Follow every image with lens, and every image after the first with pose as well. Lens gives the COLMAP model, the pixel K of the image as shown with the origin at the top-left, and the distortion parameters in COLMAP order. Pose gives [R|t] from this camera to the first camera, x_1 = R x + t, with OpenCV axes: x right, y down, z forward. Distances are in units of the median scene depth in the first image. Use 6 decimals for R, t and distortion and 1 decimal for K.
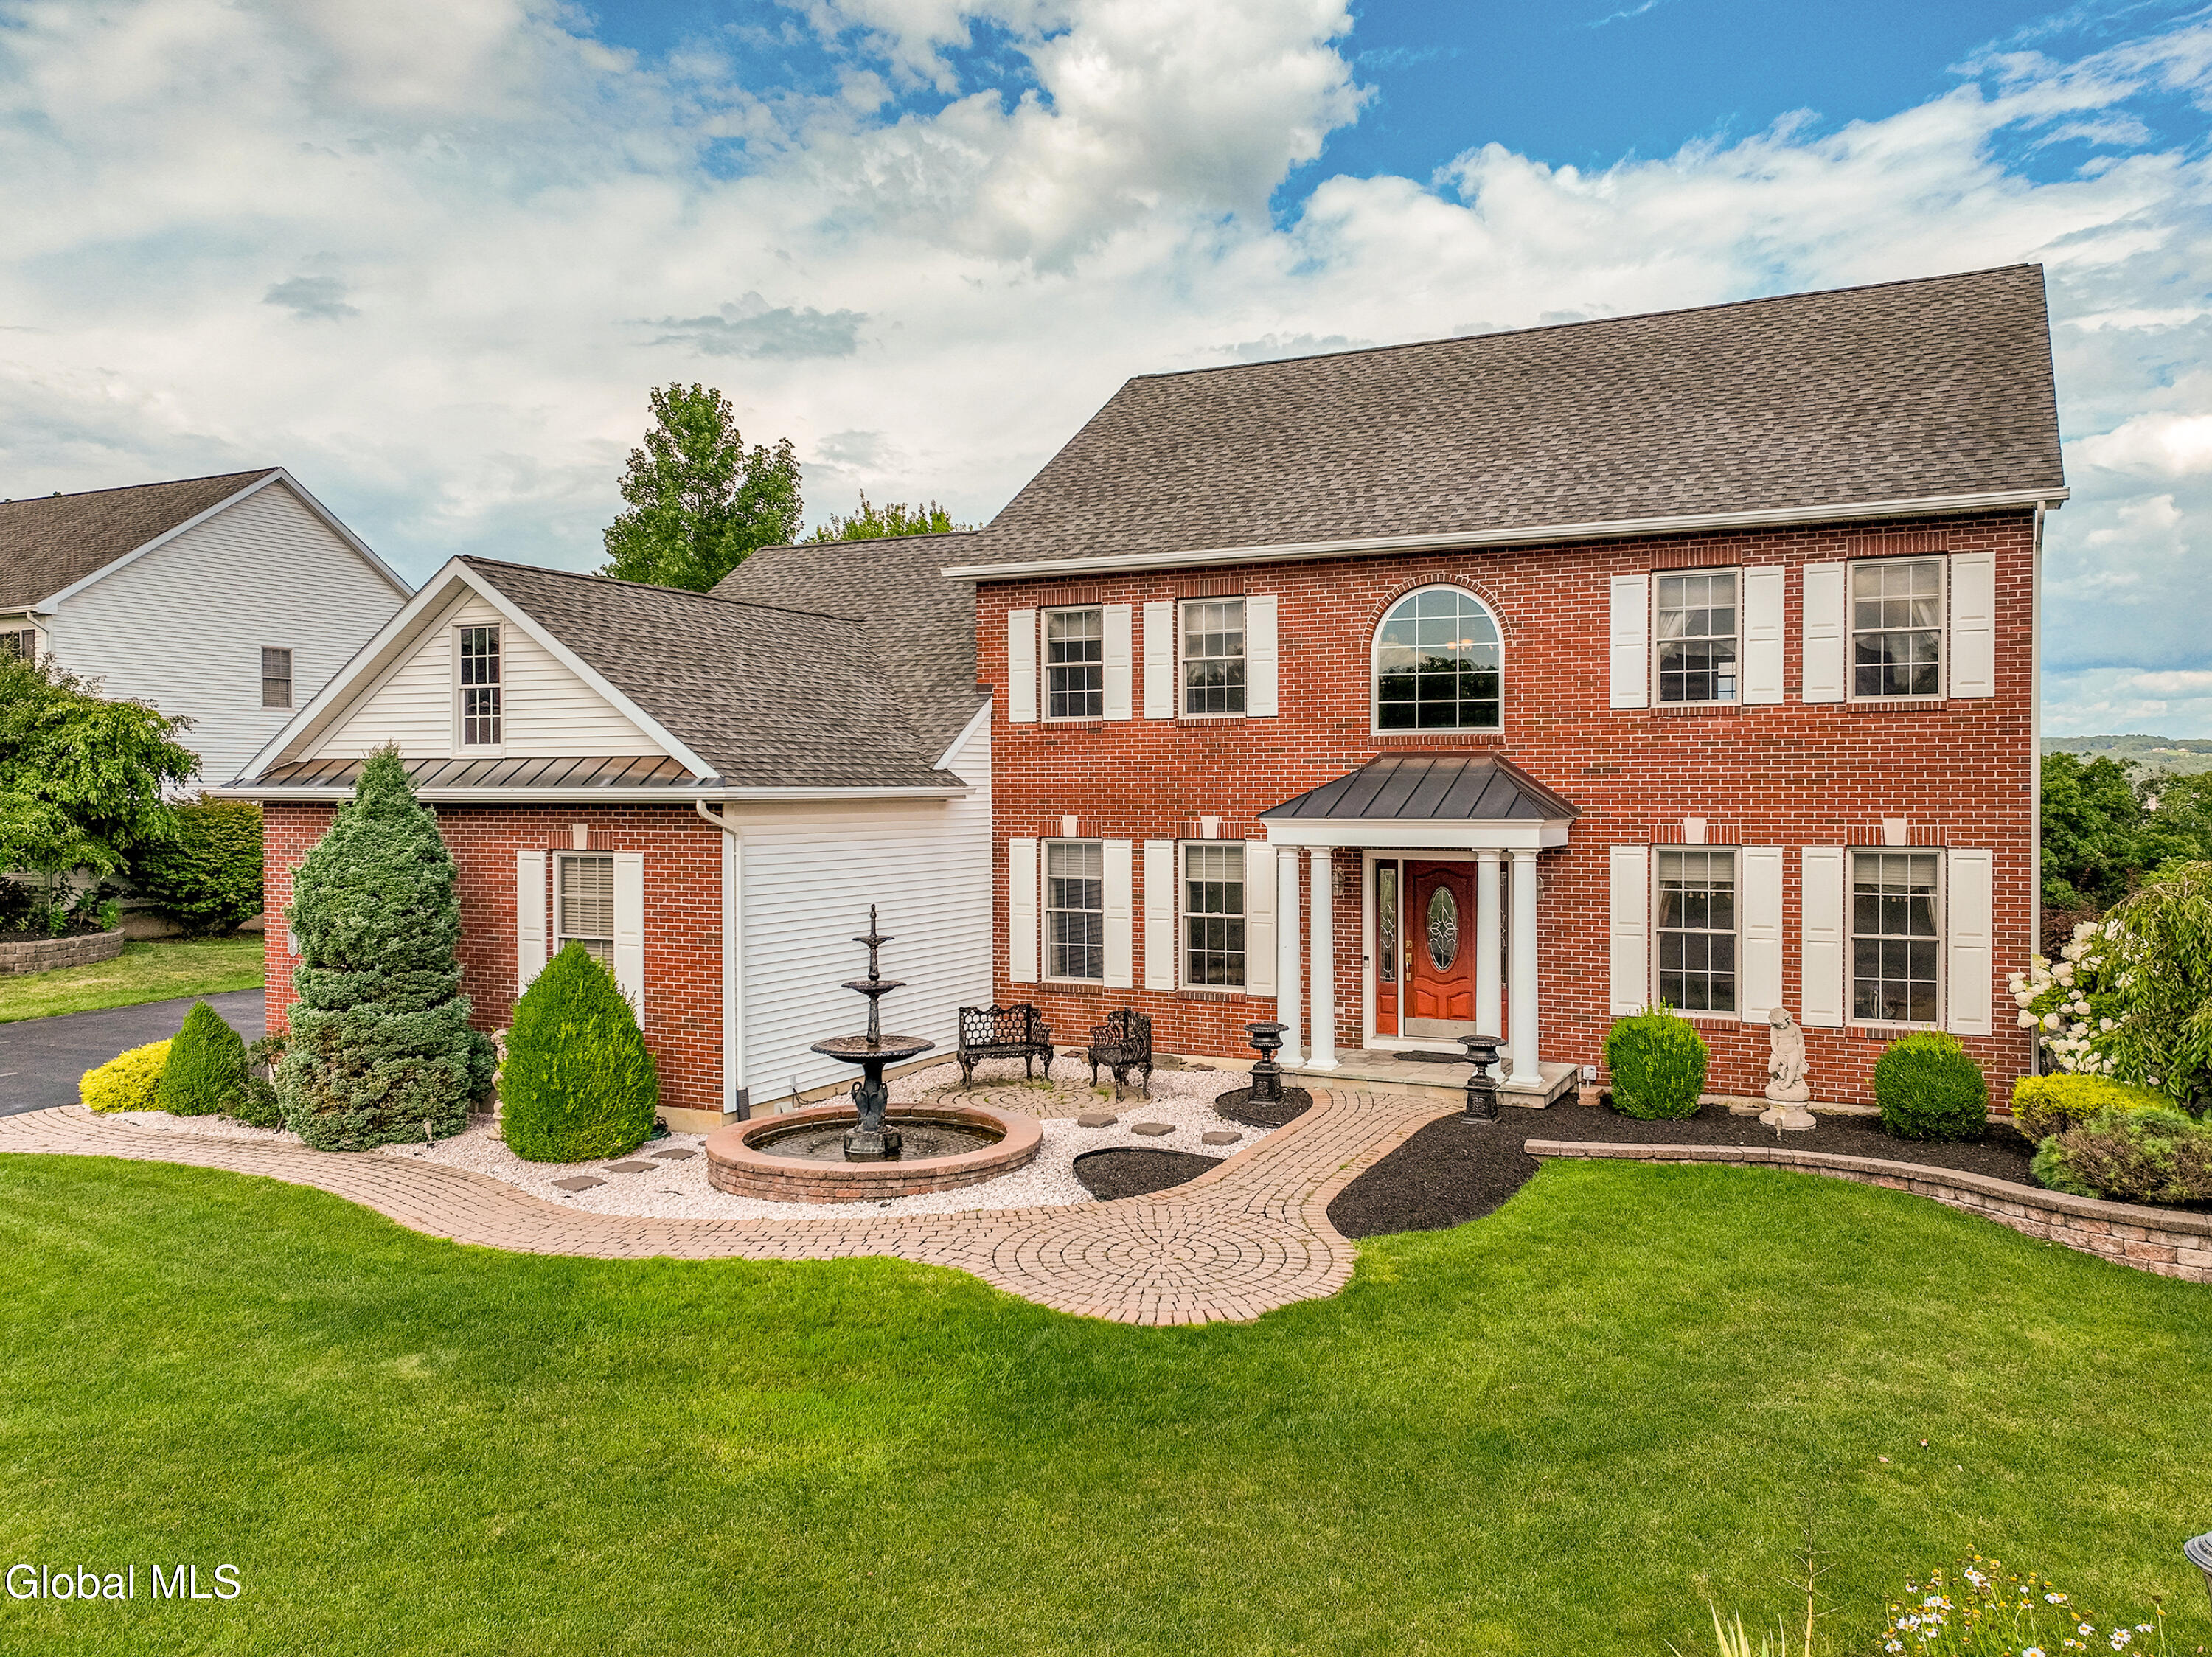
lens RADIAL K [[1669.7, 0, 1117.6], [0, 1669.7, 825.4], [0, 0, 1]] dist [0.004756, 0.007111]
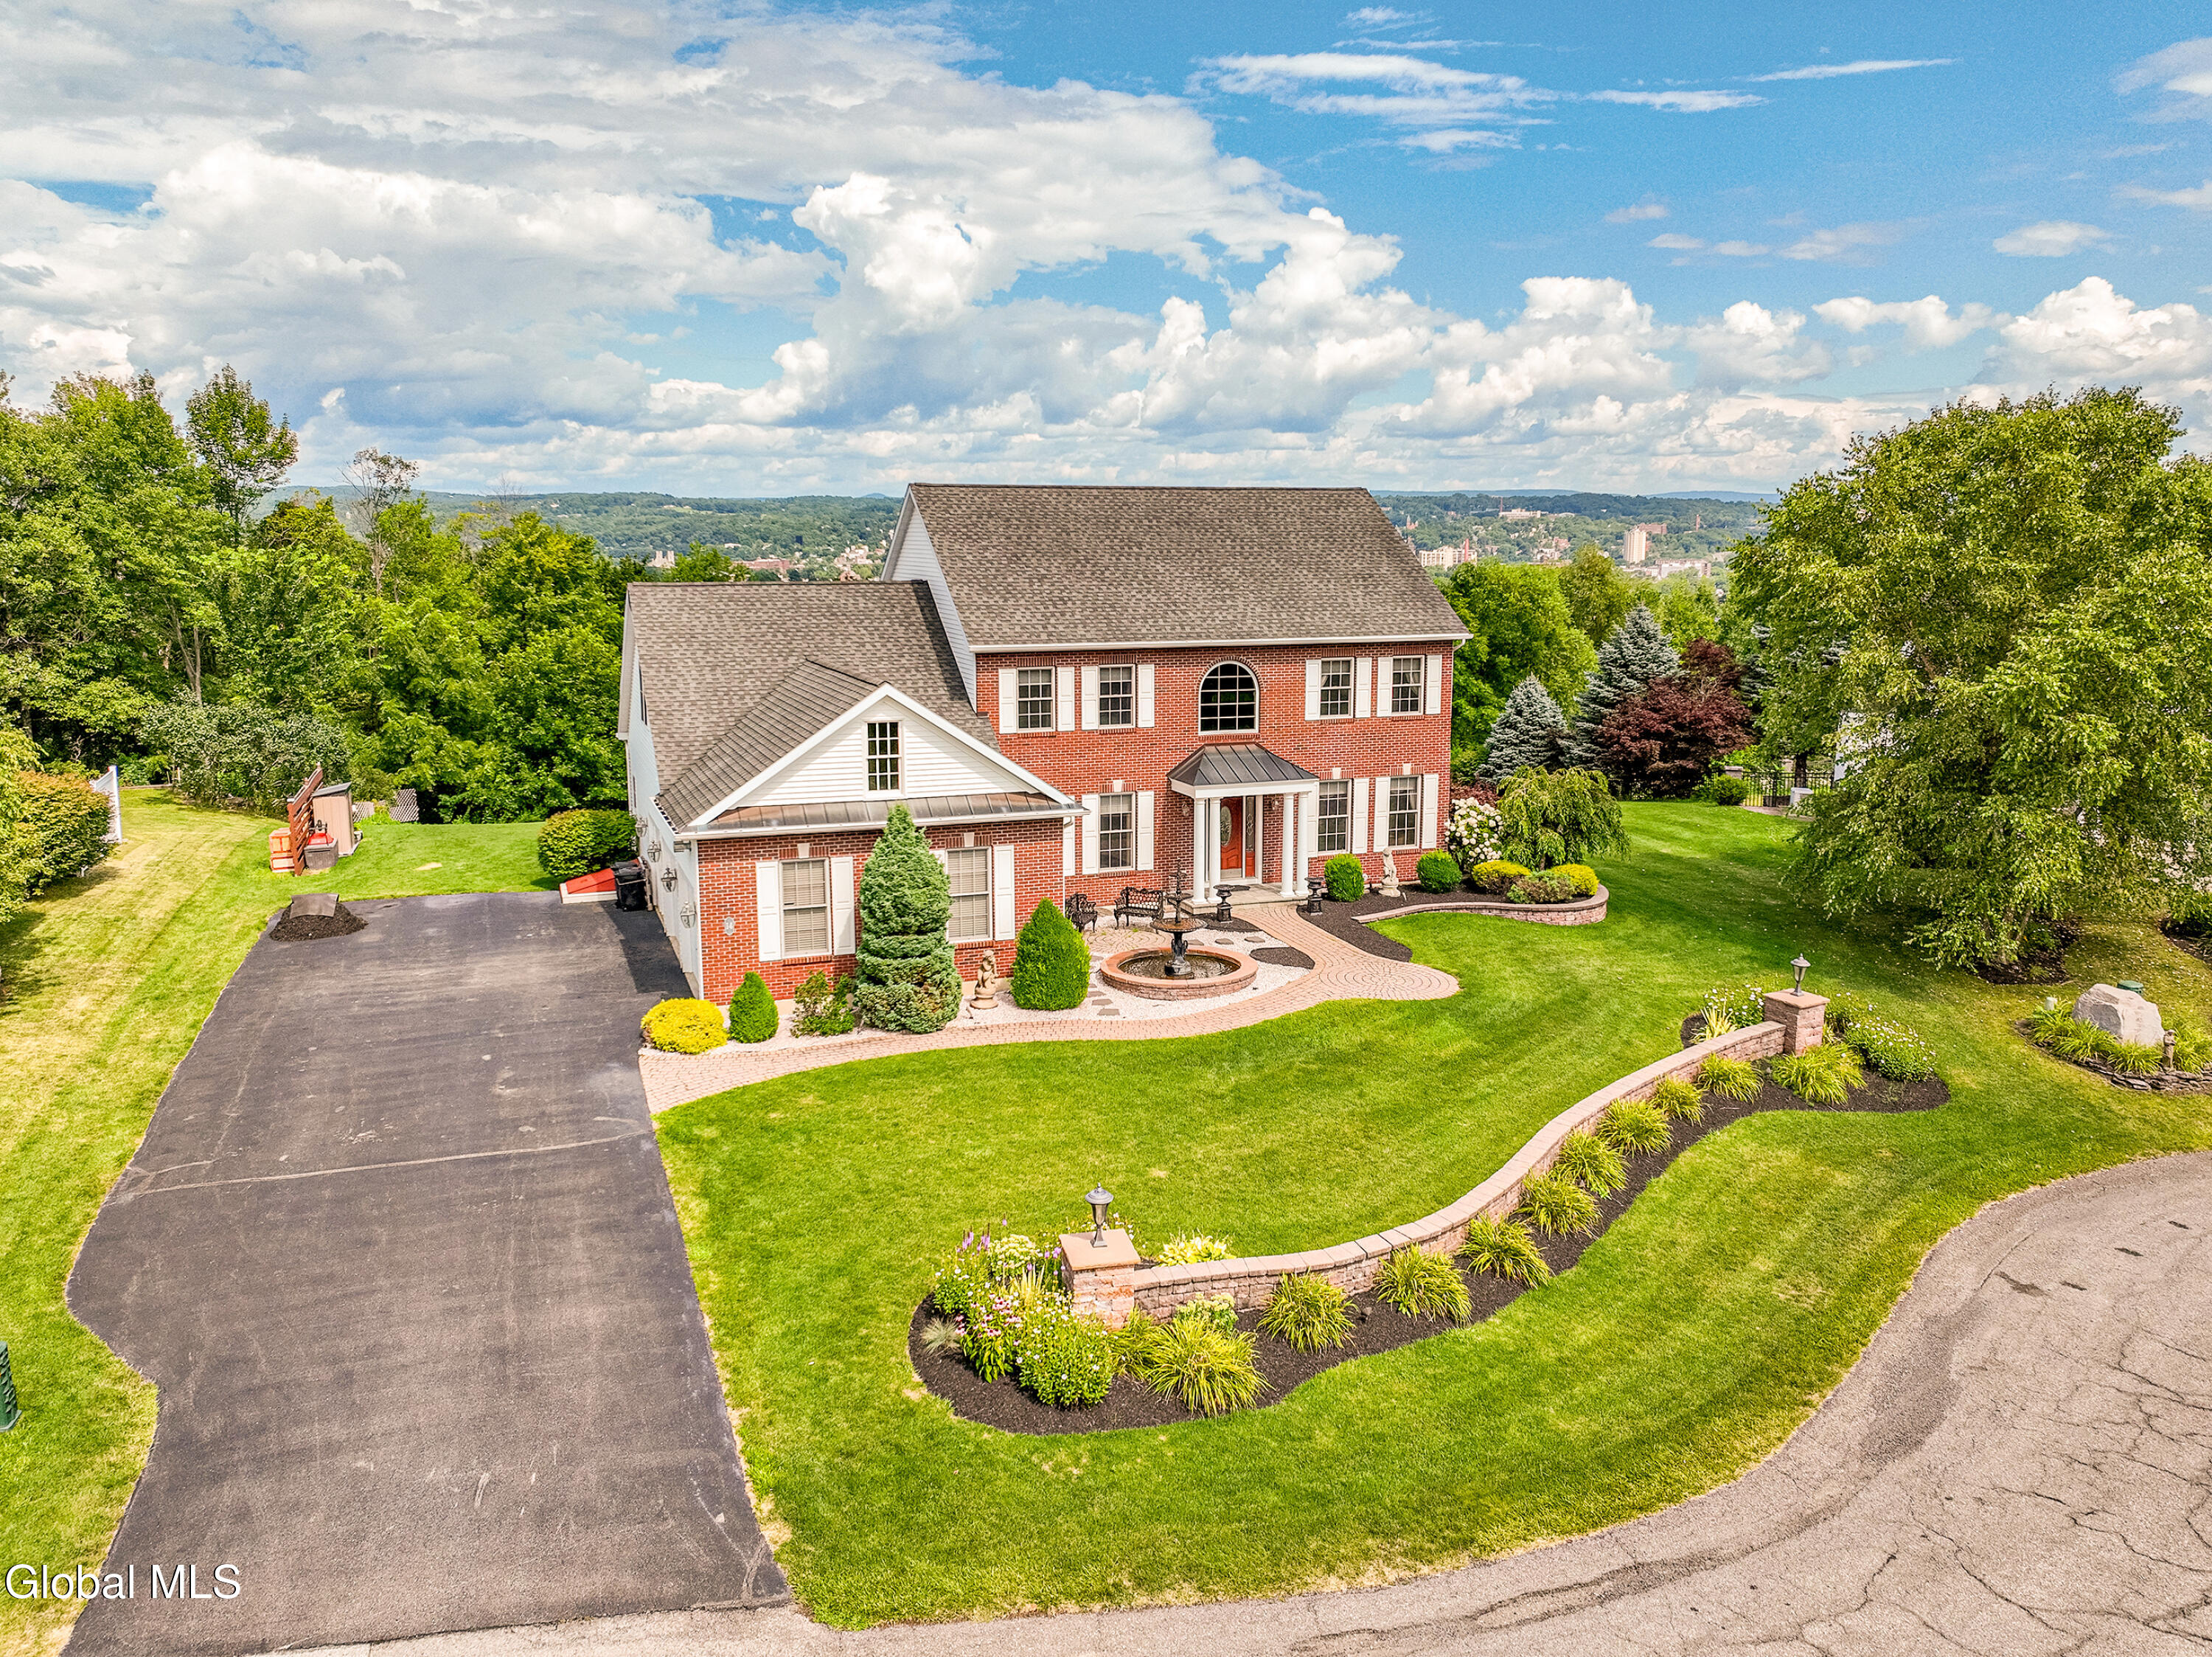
lens RADIAL K [[1669.7, 0, 1117.6], [0, 1669.7, 825.4], [0, 0, 1]] dist [0.004756, 0.007111]
pose [[0.682555, -0.124427, 0.720164, -1.448482], [0.017182, 0.987860, 0.154393, -0.272157], [-0.730632, -0.093008, 0.676407, -0.313618]]
